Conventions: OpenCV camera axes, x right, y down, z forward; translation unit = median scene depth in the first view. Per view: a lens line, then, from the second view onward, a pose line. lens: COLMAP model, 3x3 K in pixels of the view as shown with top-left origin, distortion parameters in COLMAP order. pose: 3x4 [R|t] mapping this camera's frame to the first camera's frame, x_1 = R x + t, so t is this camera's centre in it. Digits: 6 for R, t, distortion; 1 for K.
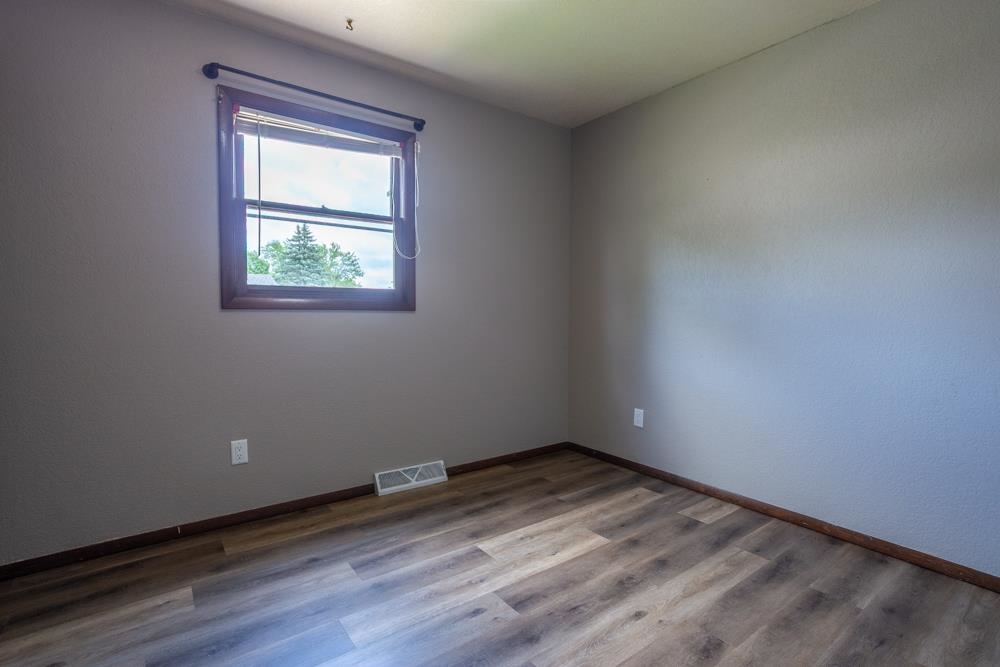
lens RADIAL K [[485.8, 0, 500.0], [0, 485.8, 333.5], [0, 0, 1]] dist [-0.050425, 0.029991]
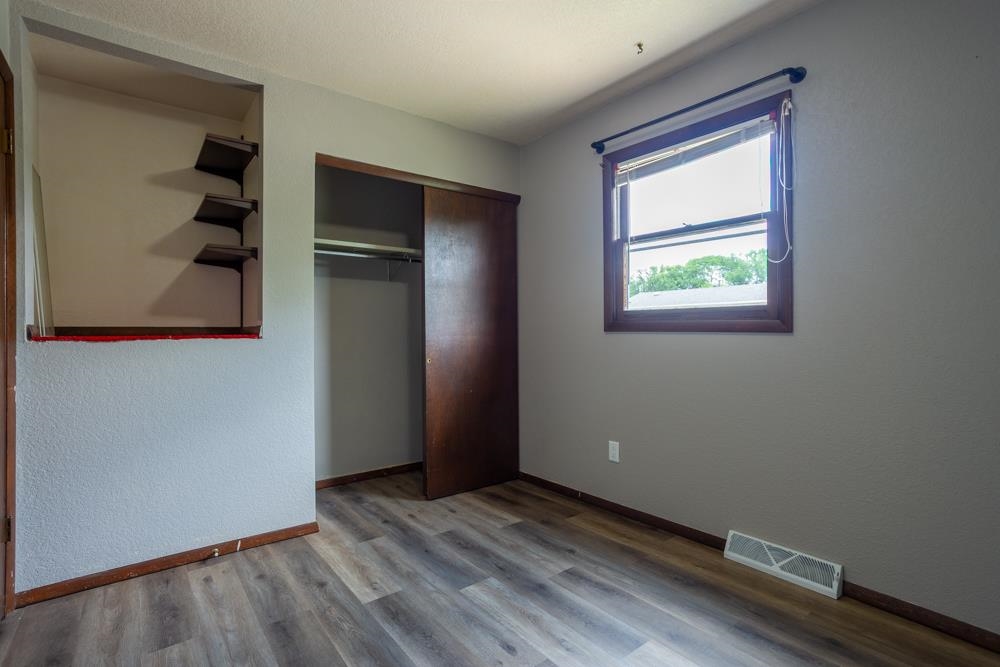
lens RADIAL K [[491.8, 0, 500.0], [0, 491.8, 333.5], [0, 0, 1]] dist [-0.049268, 0.032454]
pose [[0.015437, -0.000507, -0.999881, 0.650186], [-0.046091, 0.998937, -0.001218, -0.029546], [0.998818, 0.046104, 0.015398, 0.667924]]
